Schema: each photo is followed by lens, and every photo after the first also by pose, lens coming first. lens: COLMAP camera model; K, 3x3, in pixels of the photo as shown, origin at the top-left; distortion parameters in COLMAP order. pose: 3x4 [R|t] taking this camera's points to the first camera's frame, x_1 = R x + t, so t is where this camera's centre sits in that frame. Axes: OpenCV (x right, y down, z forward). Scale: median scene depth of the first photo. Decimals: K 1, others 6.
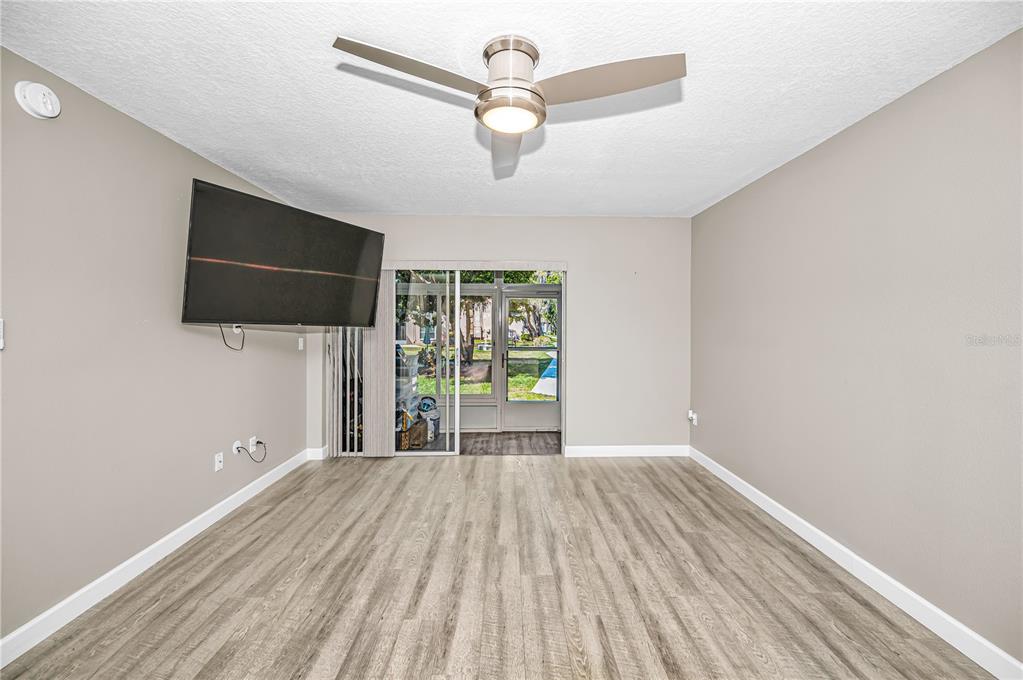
lens RADIAL K [[414.1, 0, 511.8], [0, 414.1, 332.8], [0, 0, 1]] dist [0.006421, -0.001113]
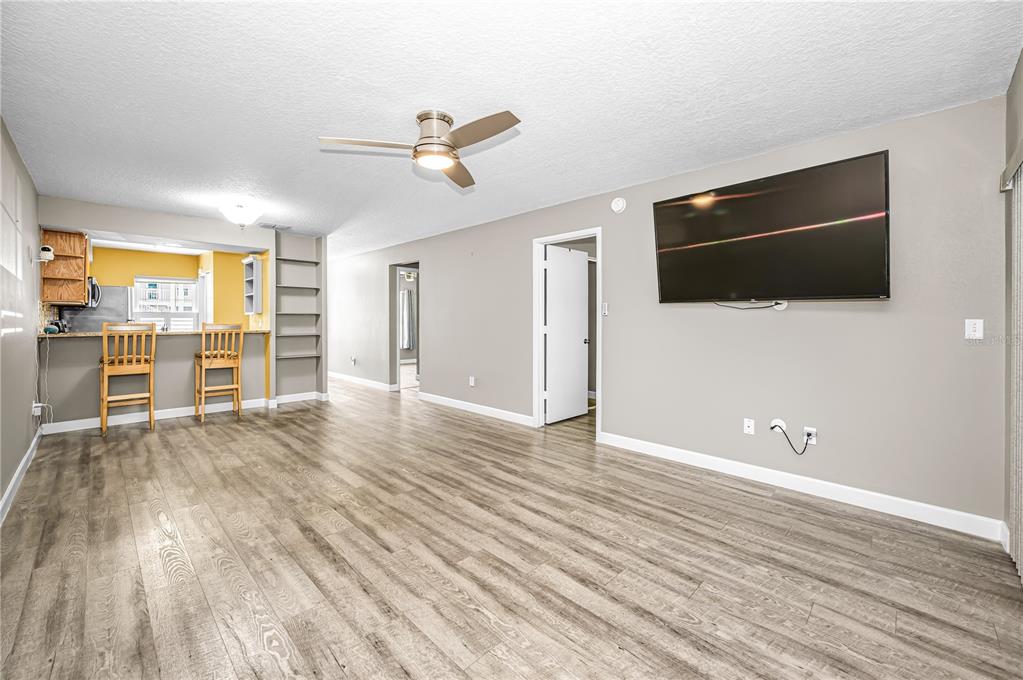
lens RADIAL K [[414.1, 0, 518.6], [0, 414.1, 319.0], [0, 0, 1]] dist [0.006421, -0.001113]
pose [[-0.708604, -0.006356, -0.705577, 0.624089], [-0.017597, 0.999808, 0.008666, 0.033814], [0.705386, 0.018557, -0.708580, 1.662792]]
